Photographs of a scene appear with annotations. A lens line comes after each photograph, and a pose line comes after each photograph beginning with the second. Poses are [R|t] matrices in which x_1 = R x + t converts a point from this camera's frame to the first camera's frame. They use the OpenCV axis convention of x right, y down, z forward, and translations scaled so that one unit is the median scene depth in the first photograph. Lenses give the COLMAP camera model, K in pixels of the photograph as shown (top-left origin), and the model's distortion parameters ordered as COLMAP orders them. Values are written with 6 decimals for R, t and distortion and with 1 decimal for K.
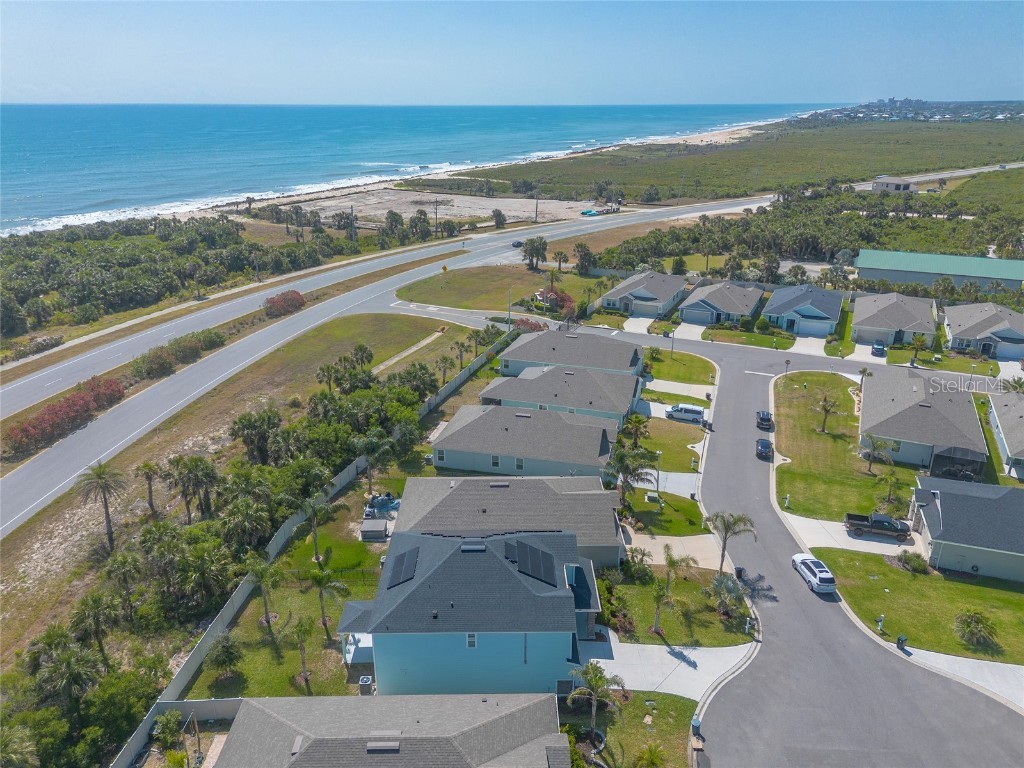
lens RADIAL K [[727.0, 0, 510.4], [0, 727.0, 384.0], [0, 0, 1]] dist [0.072851, -0.071635]
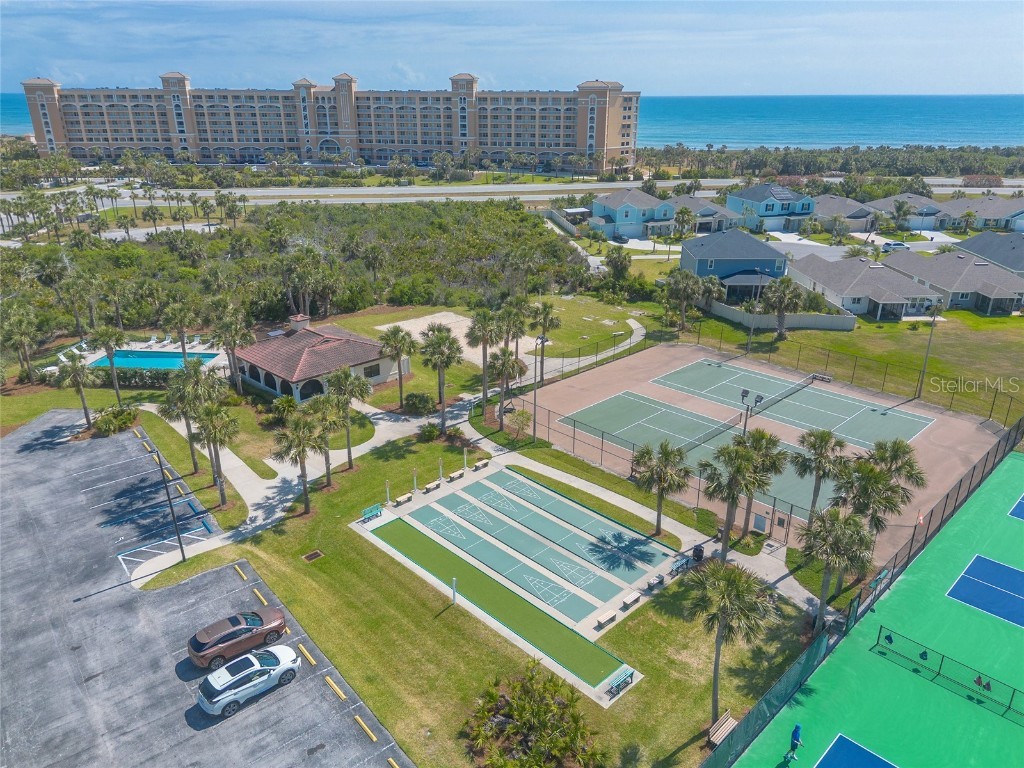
lens RADIAL K [[723.7, 0, 512.0], [0, 723.7, 384.0], [0, 0, 1]] dist [0.069701, -0.072272]
pose [[0.231233, 0.359101, -0.904200, 1.957293], [-0.349208, 0.898090, 0.267371, 0.384950], [0.908067, 0.253929, 0.333069, -0.516443]]
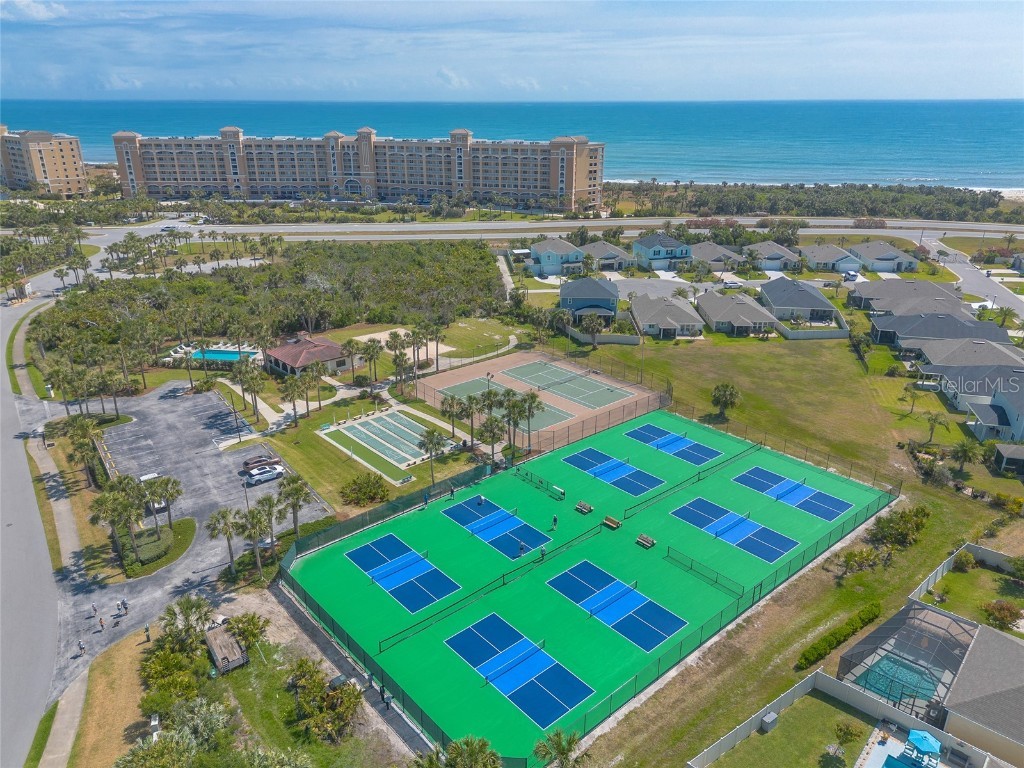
lens RADIAL K [[718.7, 0, 512.0], [0, 718.7, 384.0], [0, 0, 1]] dist [0.070241, -0.081405]
pose [[0.179742, 0.358707, -0.915982, 2.726704], [-0.352881, 0.892685, 0.280338, 0.101934], [0.918242, 0.272843, 0.287033, -0.474591]]
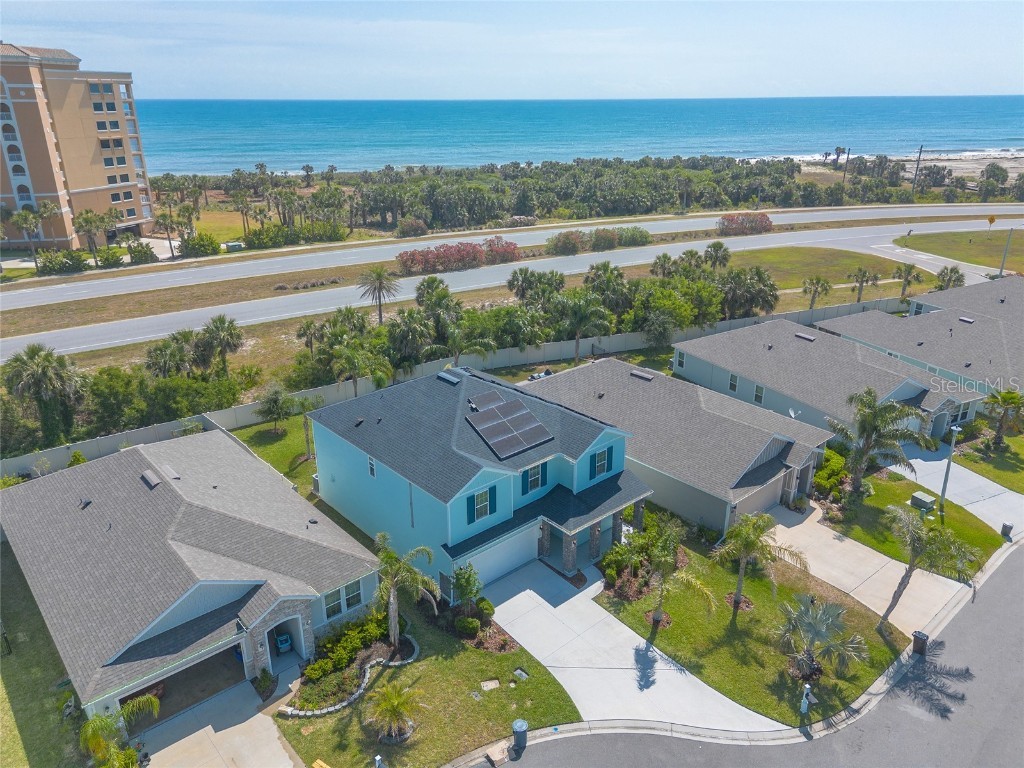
lens RADIAL K [[727.0, 0, 510.4], [0, 727.0, 384.0], [0, 0, 1]] dist [0.072851, -0.071635]
pose [[0.652119, 0.272904, -0.707293, 0.398089], [-0.268239, 0.955670, 0.121423, 0.089298], [0.709076, 0.110541, 0.696414, 0.379935]]
